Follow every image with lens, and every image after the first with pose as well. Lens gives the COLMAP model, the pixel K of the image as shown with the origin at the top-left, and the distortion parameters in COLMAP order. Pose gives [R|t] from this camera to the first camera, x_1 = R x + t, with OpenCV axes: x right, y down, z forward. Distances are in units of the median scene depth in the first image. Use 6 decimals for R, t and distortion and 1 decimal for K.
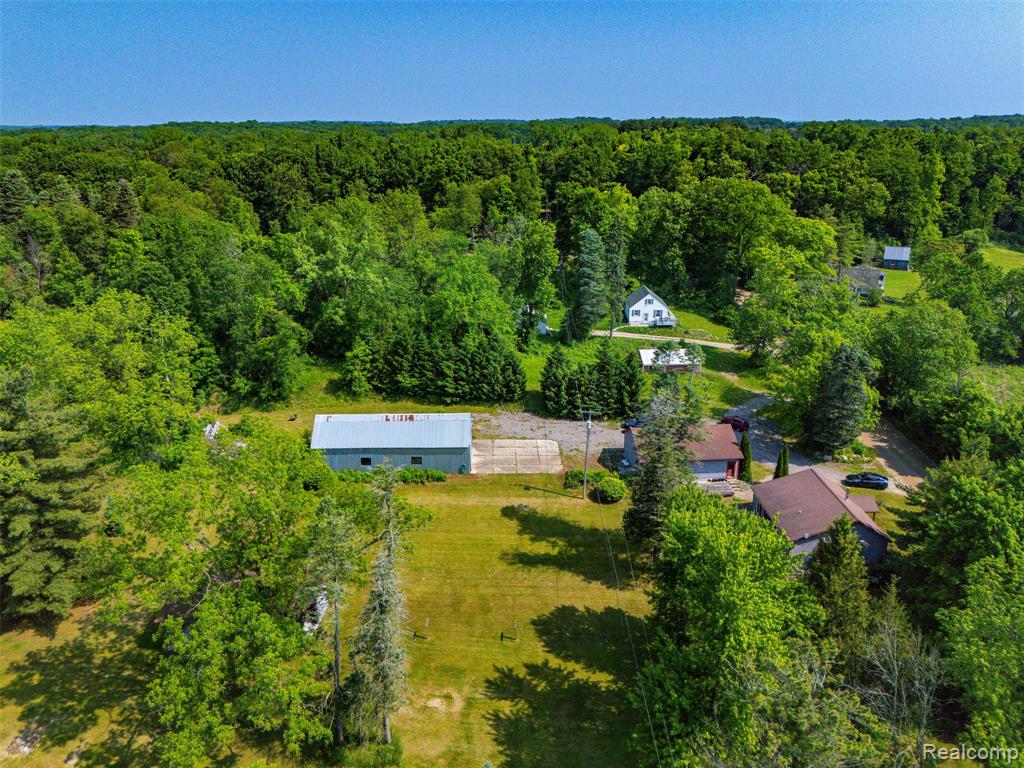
lens RADIAL K [[759.6, 0, 512.2], [0, 759.6, 386.9], [0, 0, 1]] dist [0.042085, -0.006426]
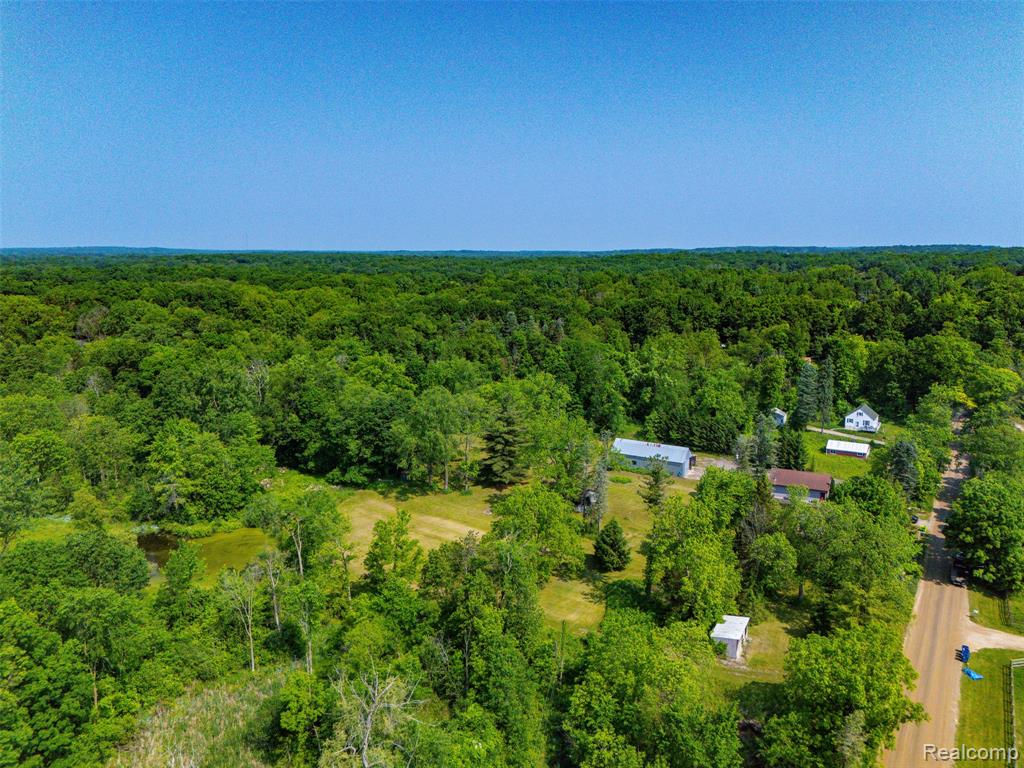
lens RADIAL K [[759.6, 0, 510.8], [0, 759.6, 383.6], [0, 0, 1]] dist [0.042085, -0.006426]
pose [[0.856815, 0.095447, -0.506714, 0.434800], [-0.171591, 0.979487, -0.105646, 0.129766], [0.486236, 0.177466, 0.855617, -0.773010]]
